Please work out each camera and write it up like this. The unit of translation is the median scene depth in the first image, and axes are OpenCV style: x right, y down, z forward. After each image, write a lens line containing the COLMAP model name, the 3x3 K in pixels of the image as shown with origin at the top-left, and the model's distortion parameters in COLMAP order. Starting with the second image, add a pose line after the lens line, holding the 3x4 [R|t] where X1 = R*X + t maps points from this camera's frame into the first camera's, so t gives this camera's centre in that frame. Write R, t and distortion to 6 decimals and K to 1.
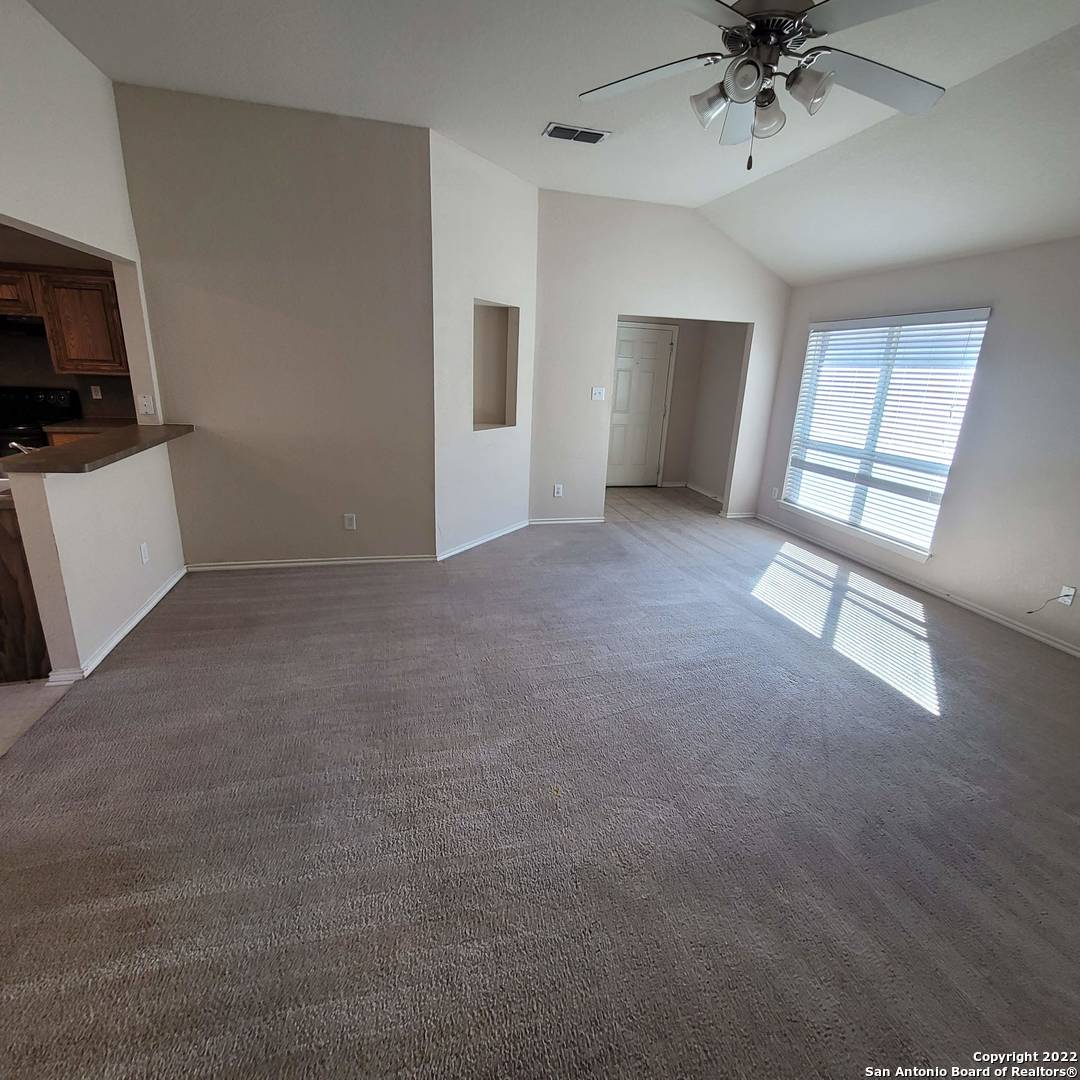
lens RADIAL K [[573.8, 0, 556.9], [0, 573.8, 529.8], [0, 0, 1]] dist [0.016955, -0.001481]
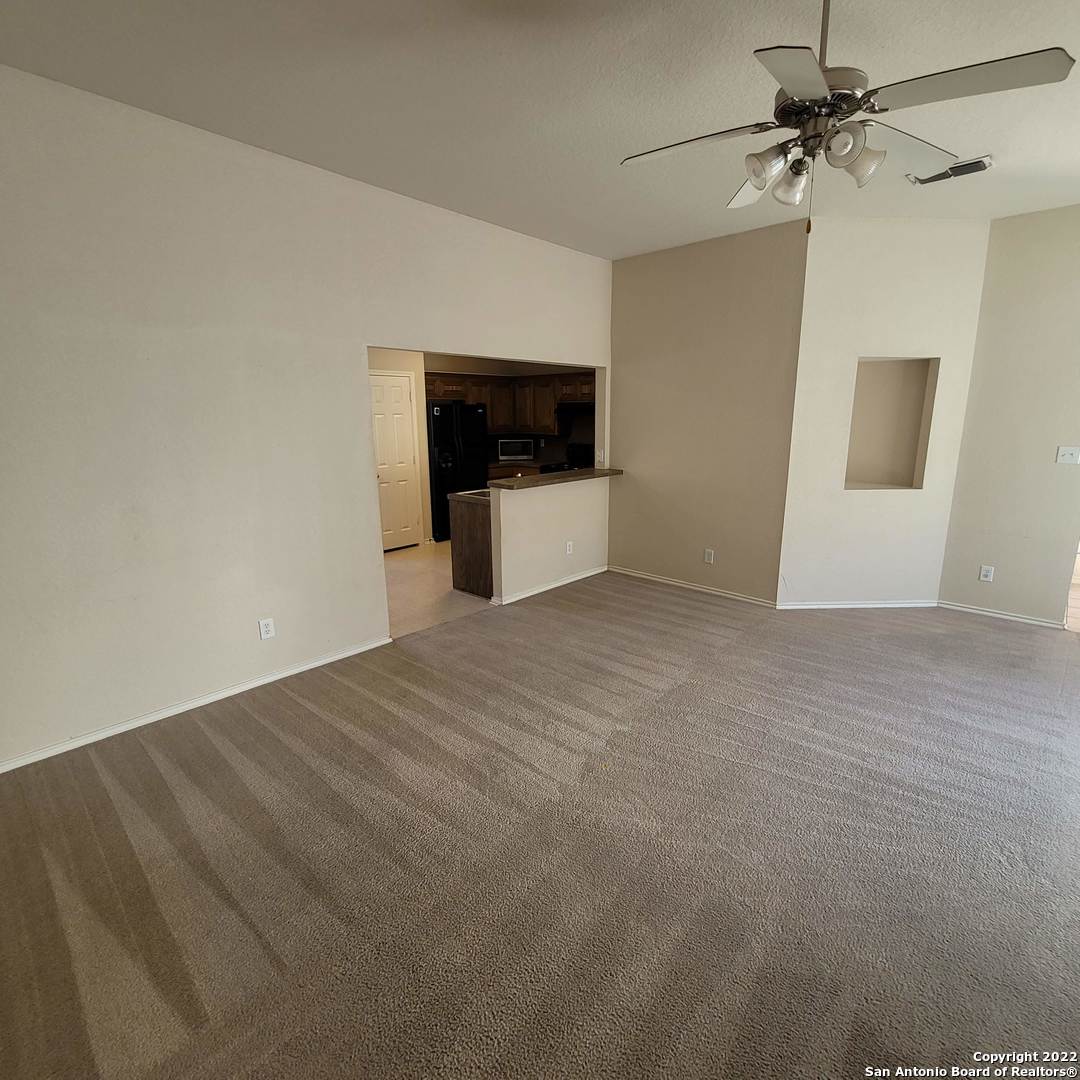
lens RADIAL K [[562.1, 0, 542.4], [0, 562.1, 534.4], [0, 0, 1]] dist [-0.000553, -0.001024]
pose [[0.538421, 0.137665, -0.831355, 0.501538], [-0.209356, 0.977486, 0.026276, -0.019868], [0.816256, 0.159902, 0.555120, 0.084087]]
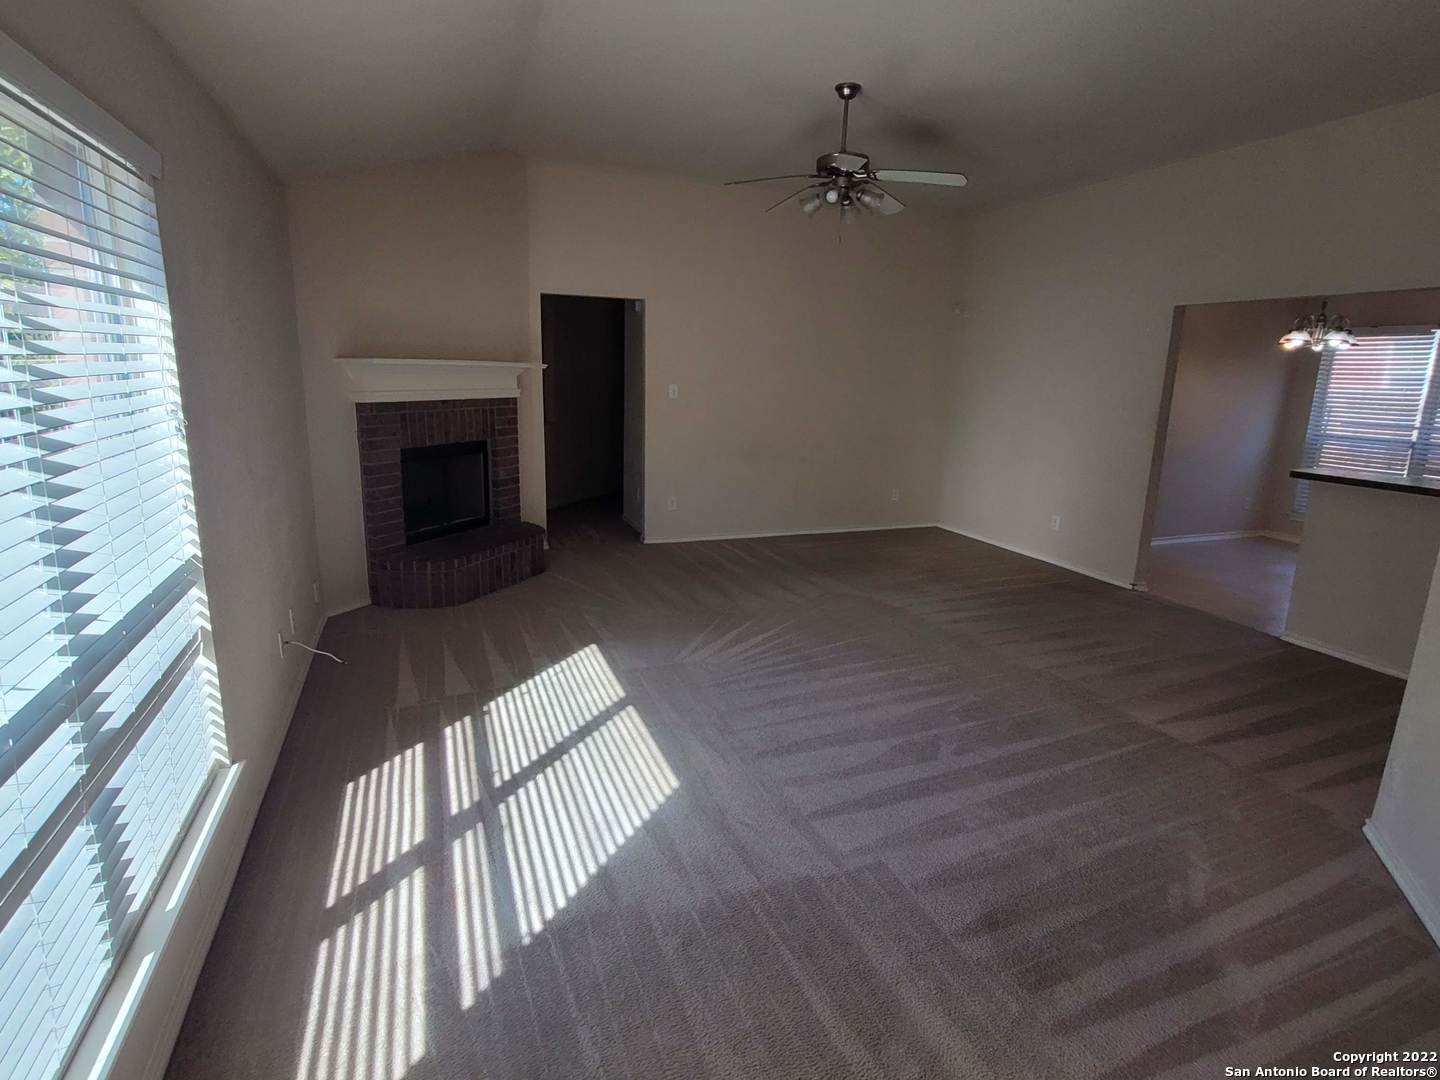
lens RADIAL K [[732.1, 0, 726.1], [0, 732.1, 523.5], [0, 0, 1]] dist [0.003872, -0.001536]
pose [[-0.992118, -0.045780, -0.116643, 0.437658], [-0.095057, 0.881478, 0.462559, -0.442629], [0.081642, 0.470001, -0.878882, 1.654291]]
